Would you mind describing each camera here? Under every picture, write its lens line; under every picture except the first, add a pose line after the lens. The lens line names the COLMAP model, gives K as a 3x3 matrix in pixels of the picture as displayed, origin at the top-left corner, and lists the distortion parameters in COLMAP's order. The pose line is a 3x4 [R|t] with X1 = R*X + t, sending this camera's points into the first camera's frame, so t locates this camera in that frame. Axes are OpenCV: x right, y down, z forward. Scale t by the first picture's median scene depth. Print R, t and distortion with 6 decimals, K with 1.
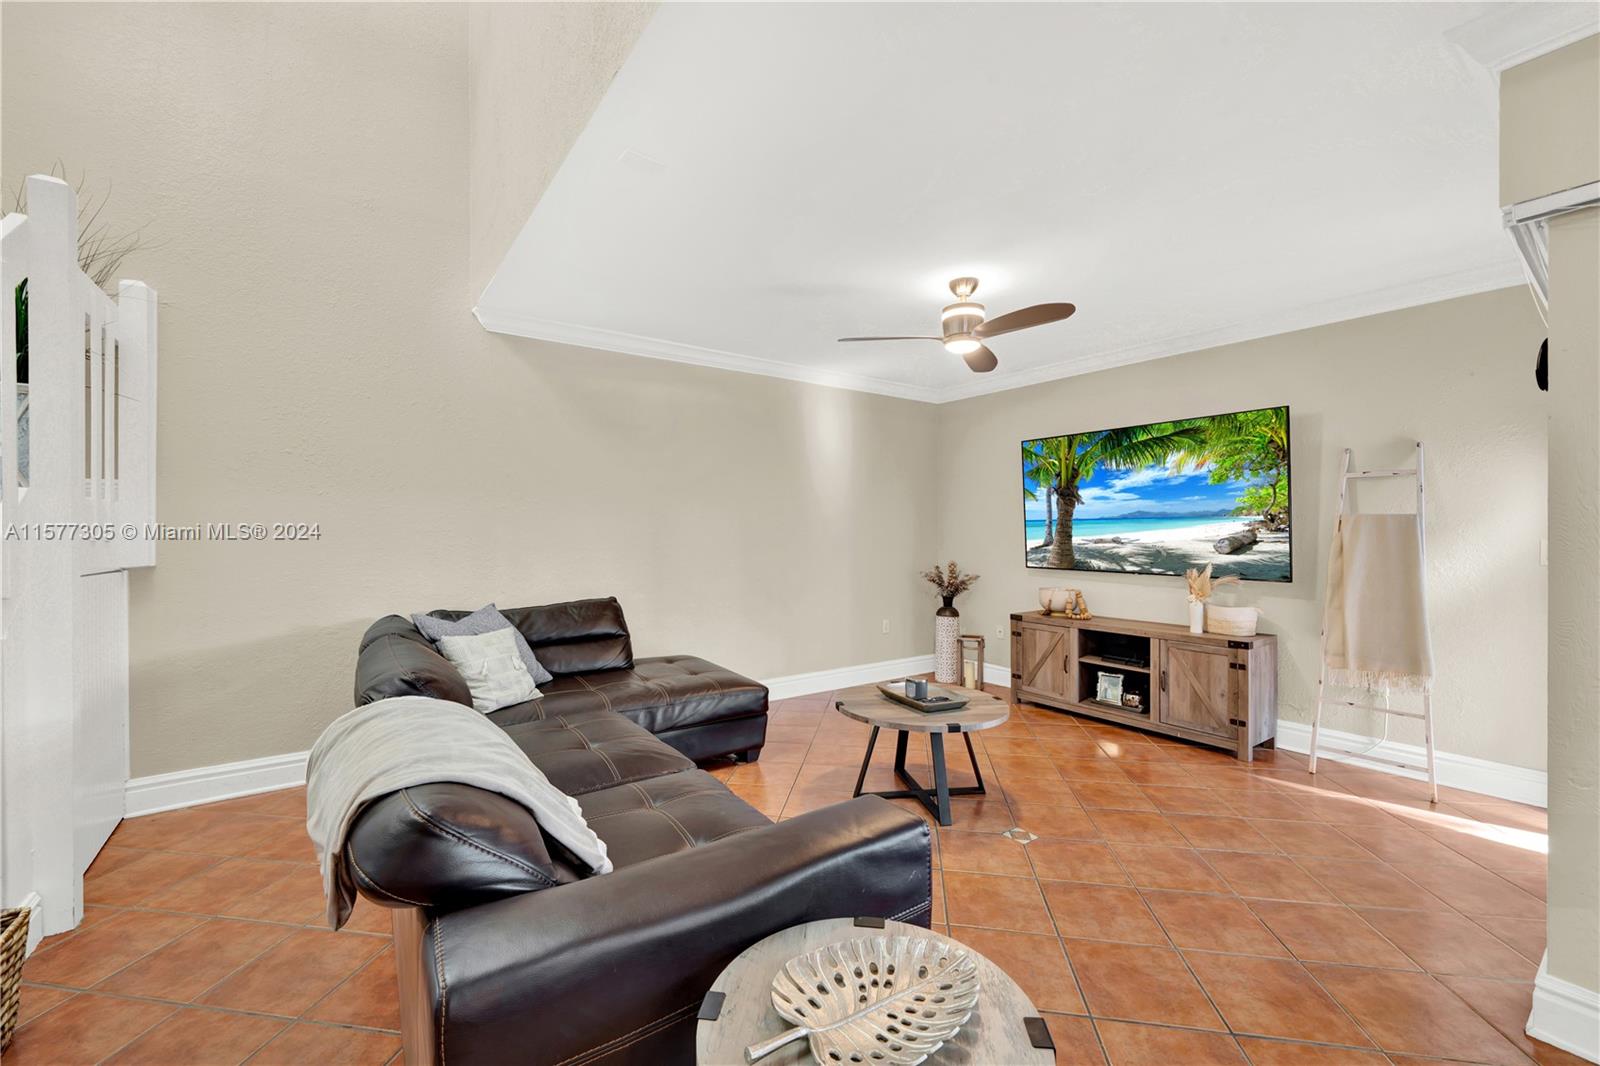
lens RADIAL K [[642.0, 0, 800.8], [0, 642.0, 539.6], [0, 0, 1]] dist [-0.000394, -0.000093]
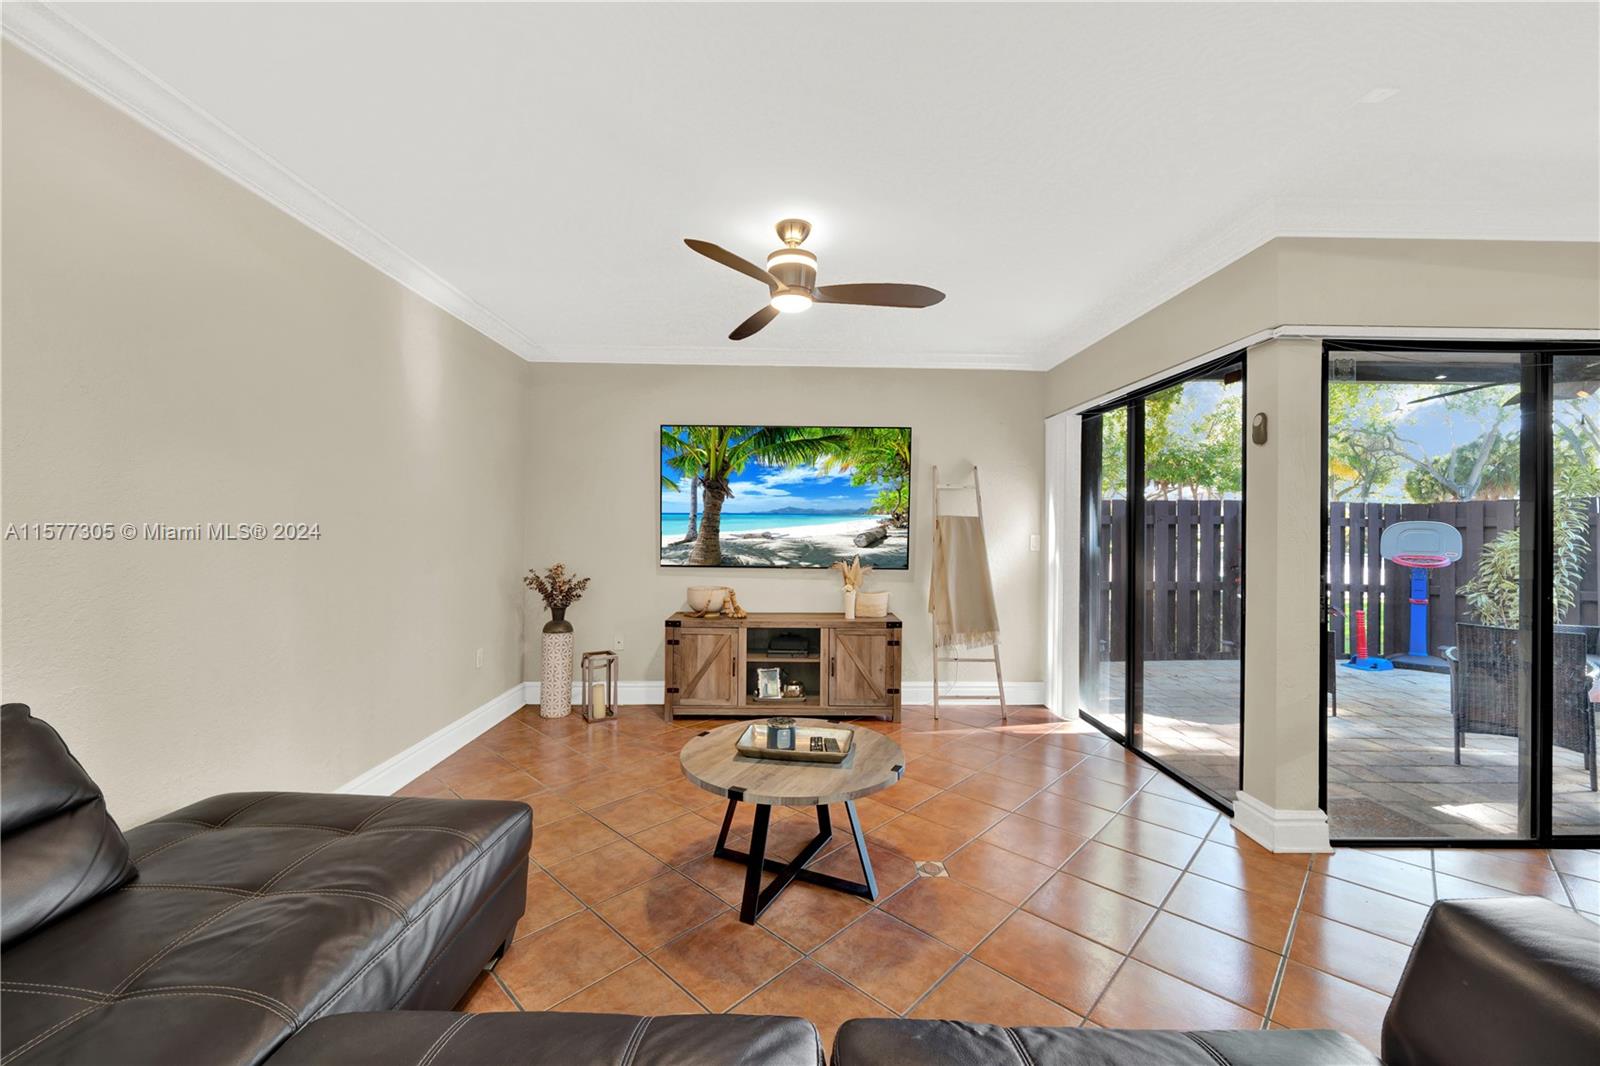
lens RADIAL K [[630.8, 0, 802.9], [0, 630.8, 516.7], [0, 0, 1]] dist [-0.001365, -0.000165]
pose [[0.572899, 0.018637, 0.819414, -0.299009], [0.000667, 0.999731, -0.023205, -0.005468], [-0.819626, 0.013840, 0.572732, 0.390121]]
